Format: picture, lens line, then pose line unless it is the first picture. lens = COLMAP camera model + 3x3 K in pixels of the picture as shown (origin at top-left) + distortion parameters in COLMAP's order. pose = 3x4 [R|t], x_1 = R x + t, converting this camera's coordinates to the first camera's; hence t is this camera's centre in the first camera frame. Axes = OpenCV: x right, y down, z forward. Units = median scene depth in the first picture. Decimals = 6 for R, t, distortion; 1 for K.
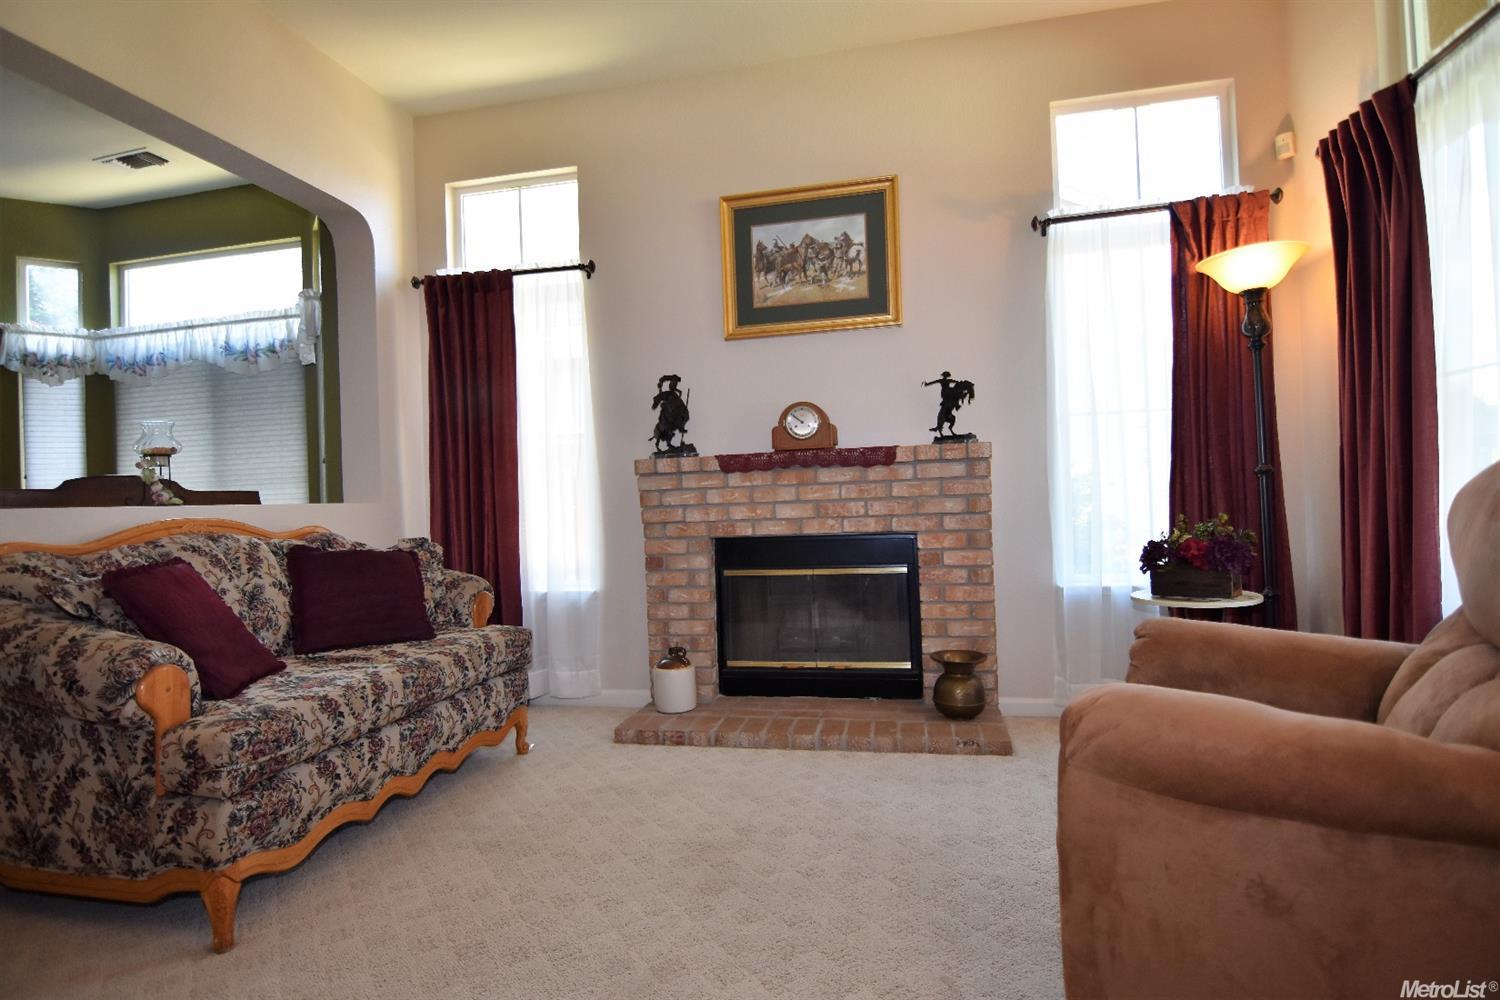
lens RADIAL K [[732.0, 0, 740.4], [0, 732.0, 496.9], [0, 0, 1]] dist [-0.001636, -0.000644]
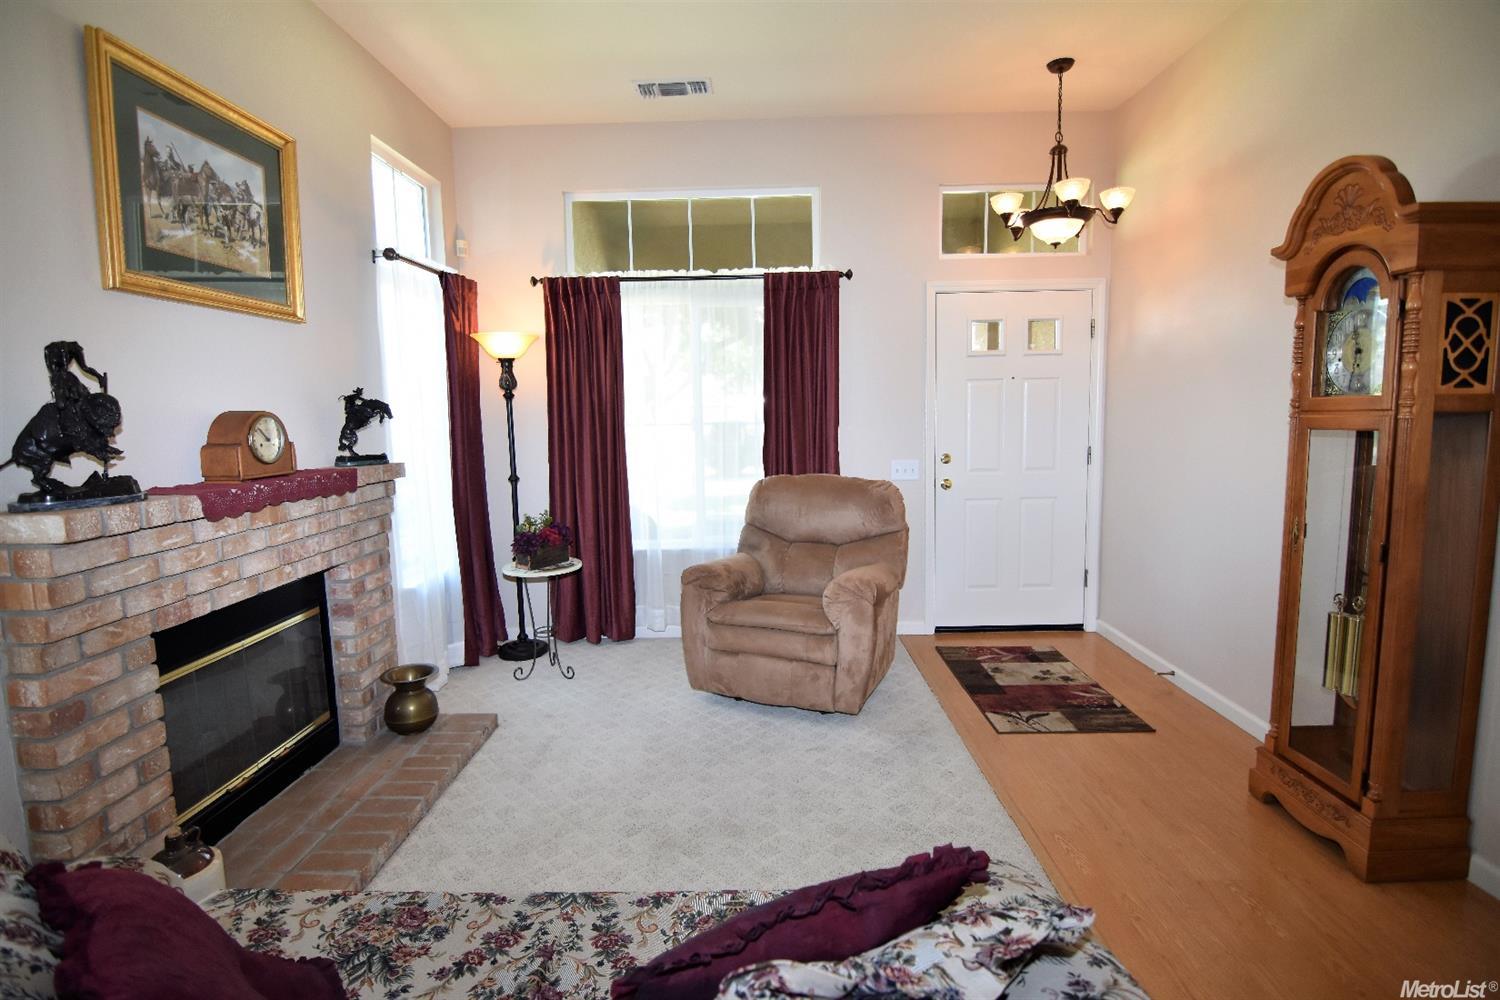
lens RADIAL K [[732.0, 0, 740.4], [0, 732.0, 496.9], [0, 0, 1]] dist [-0.001636, -0.000644]
pose [[-0.171969, -0.075296, 0.982221, -0.694369], [0.029316, 0.996242, 0.081503, -0.088318], [-0.984666, 0.042811, -0.169115, 0.644237]]
